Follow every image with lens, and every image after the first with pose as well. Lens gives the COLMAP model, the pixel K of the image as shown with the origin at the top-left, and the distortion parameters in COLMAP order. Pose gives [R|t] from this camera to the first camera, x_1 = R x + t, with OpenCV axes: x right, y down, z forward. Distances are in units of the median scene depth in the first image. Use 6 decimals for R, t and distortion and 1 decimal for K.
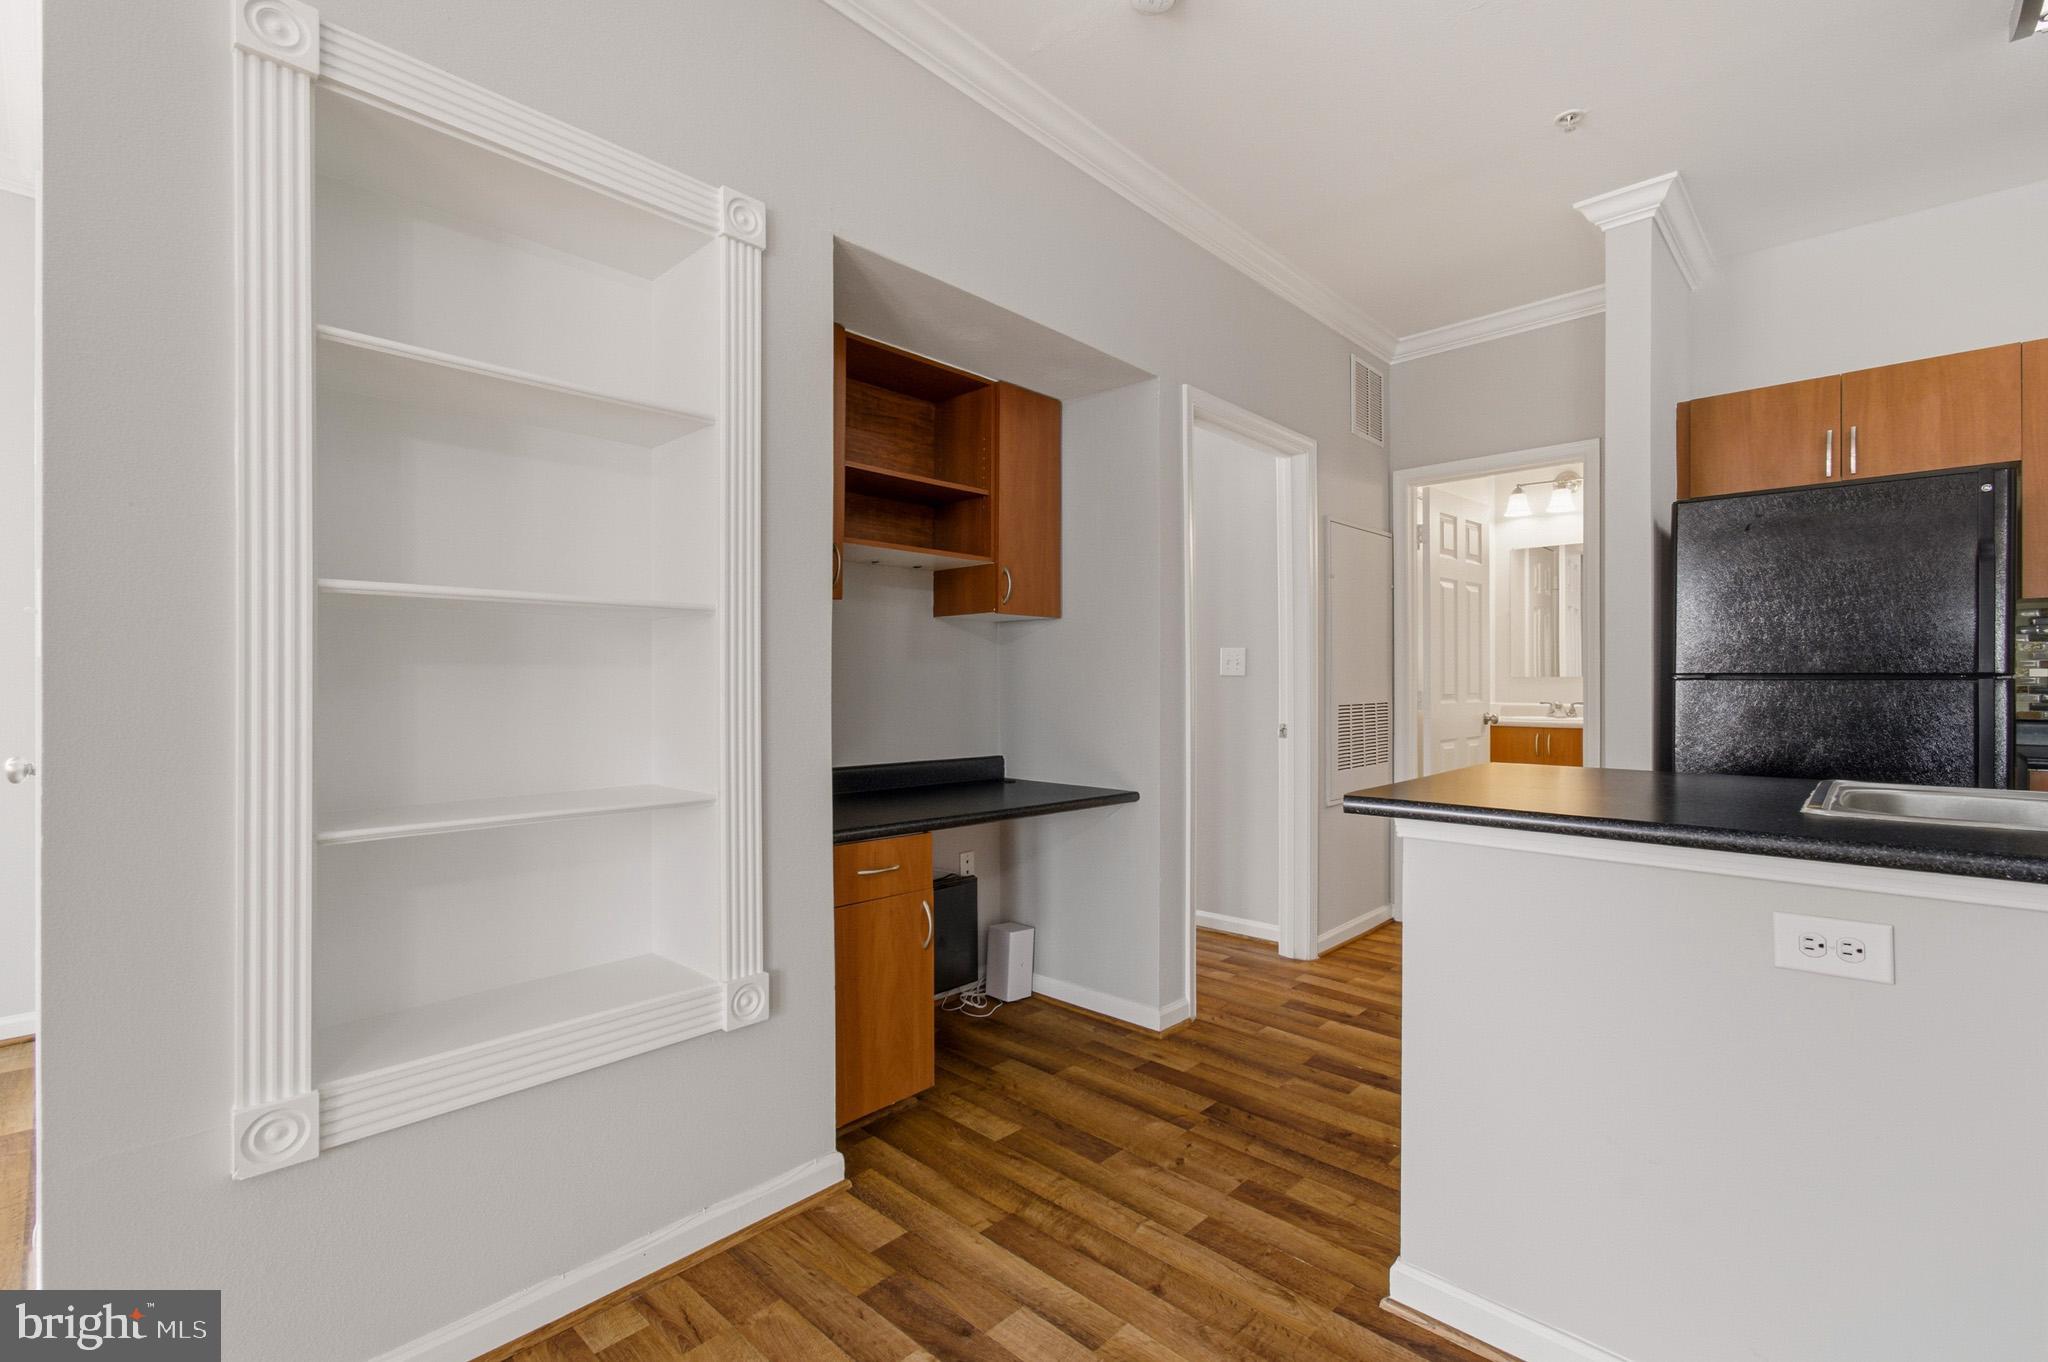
lens RADIAL K [[905.9, 0, 1000.1], [0, 905.9, 685.3], [0, 0, 1]] dist [-0.014095, 0.004772]
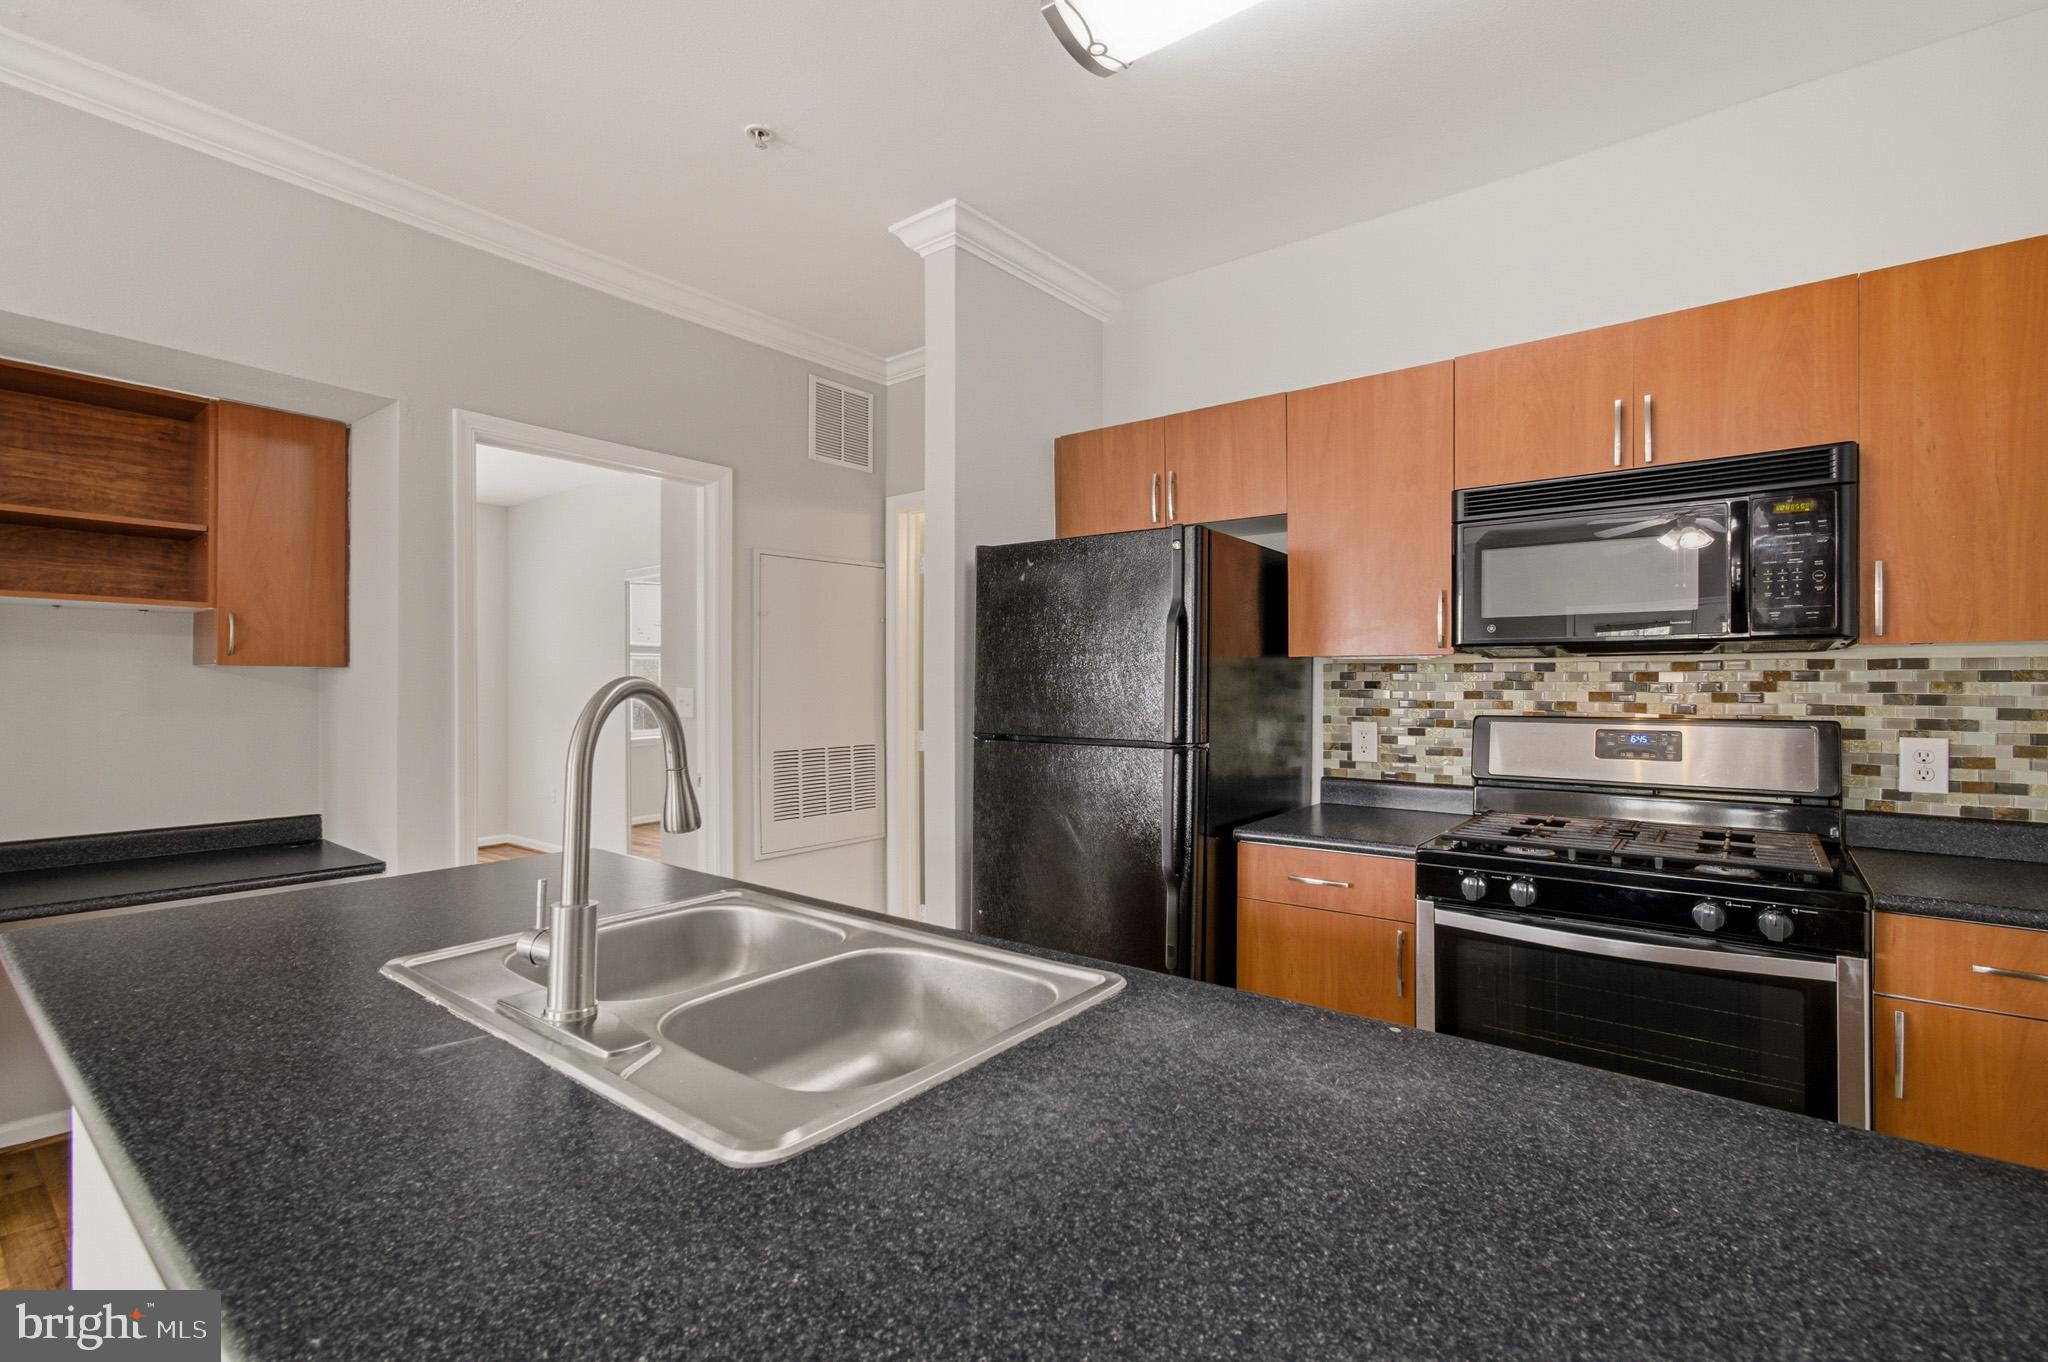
lens RADIAL K [[905.9, 0, 989.8], [0, 905.9, 667.4], [0, 0, 1]] dist [-0.014095, 0.004772]
pose [[0.996214, 0.003963, 0.086847, 0.650265], [-0.002297, 0.999812, -0.019273, -0.058046], [-0.086907, 0.019001, 0.996035, 0.061928]]
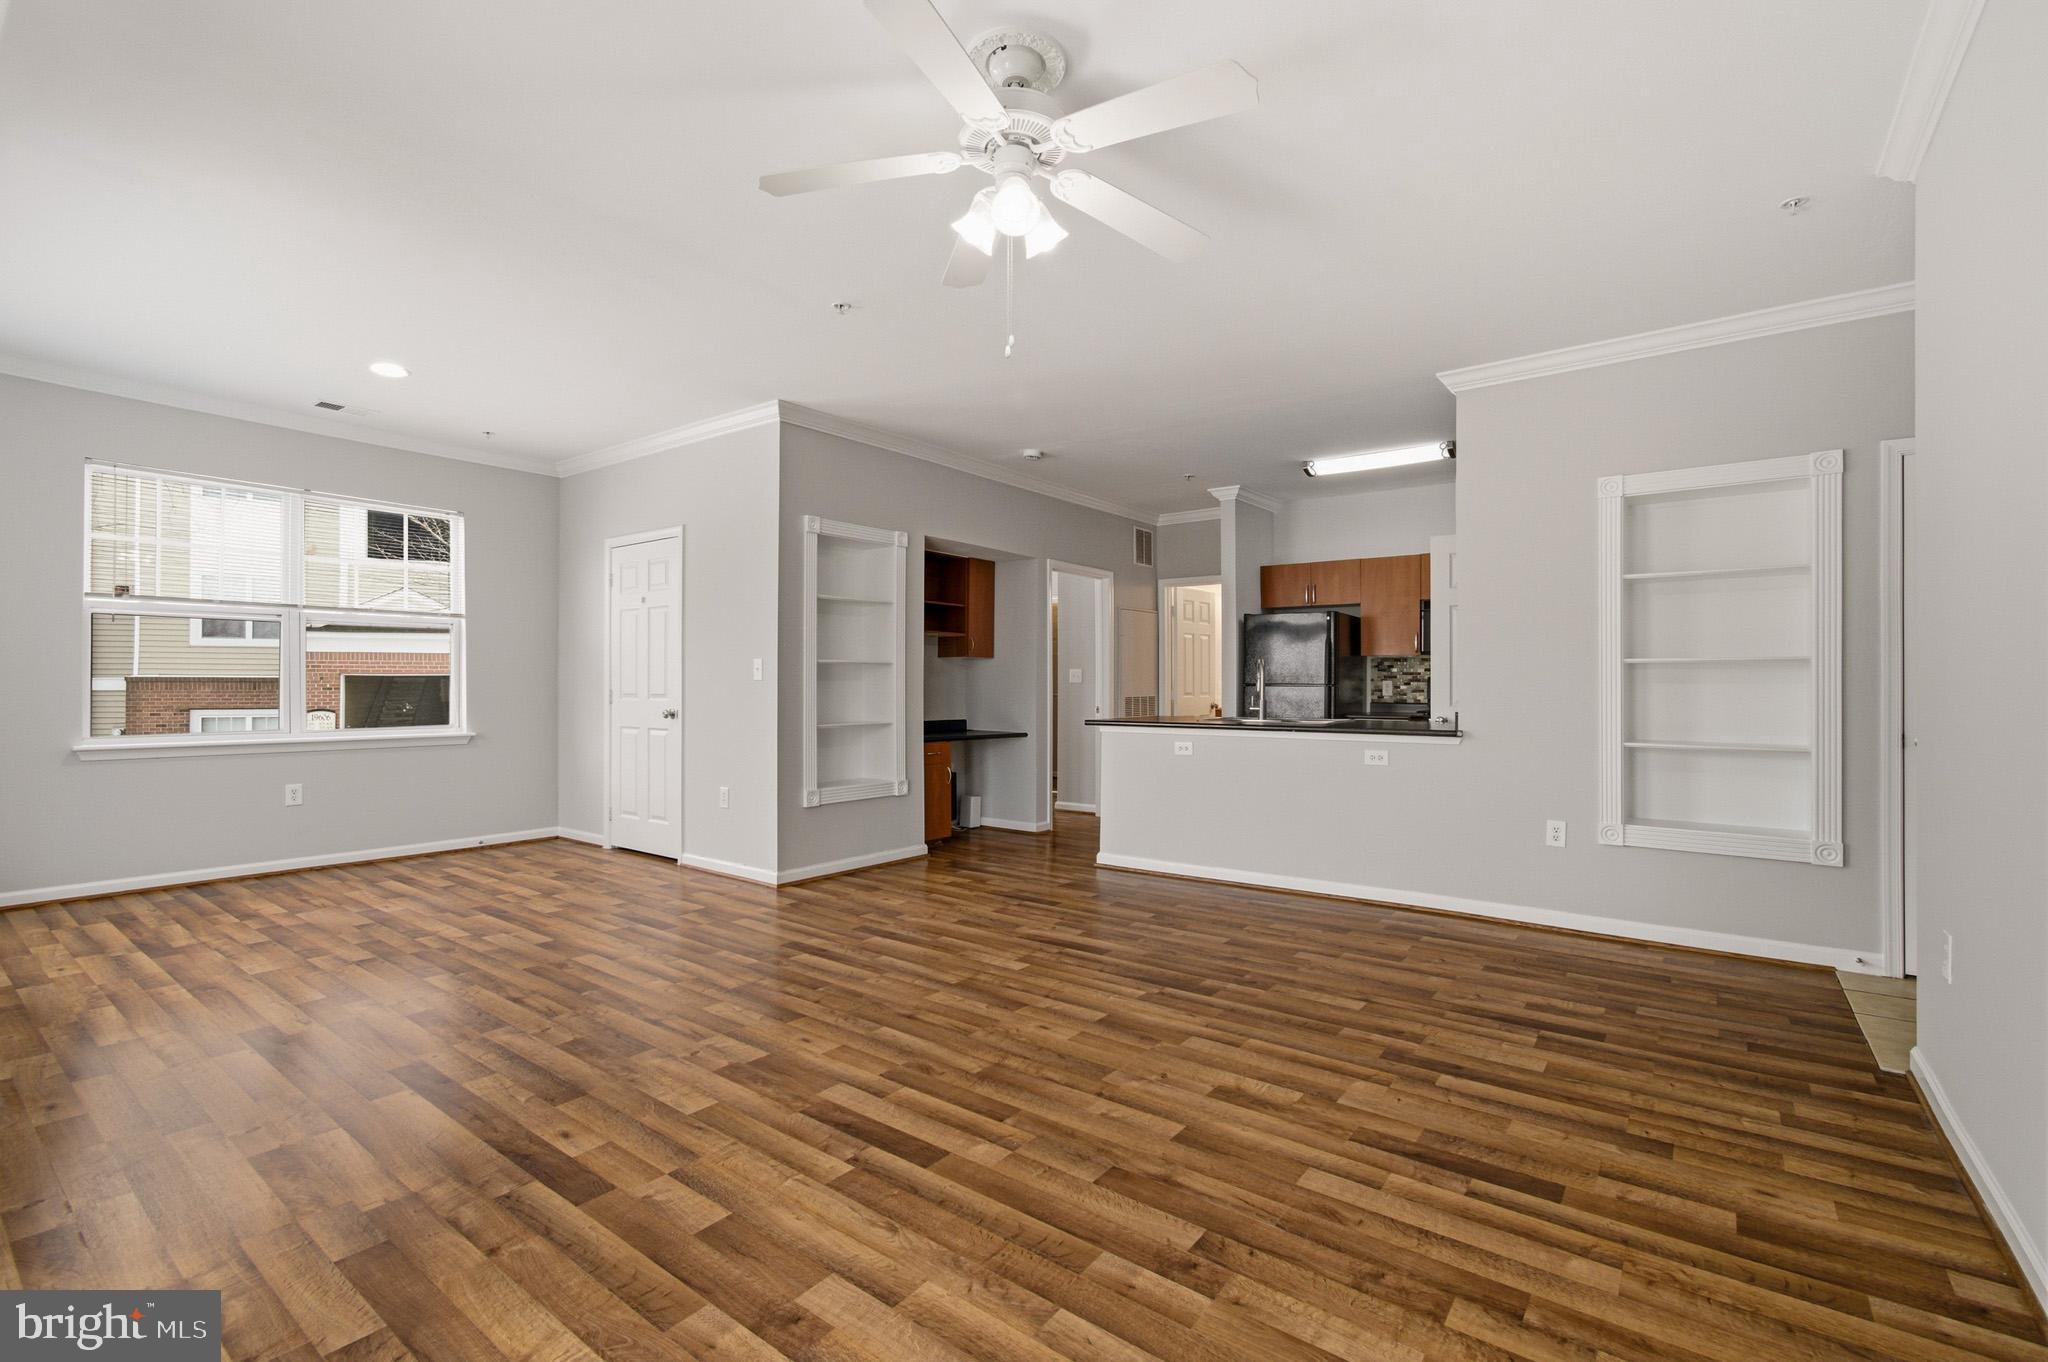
lens RADIAL K [[905.9, 0, 1015.3], [0, 905.9, 680.7], [0, 0, 1]] dist [-0.014095, 0.004772]
pose [[0.992367, 0.003913, 0.123259, -0.167496], [-0.002937, 0.999963, -0.008104, 0.002192], [-0.123287, 0.007681, 0.992341, -1.315849]]
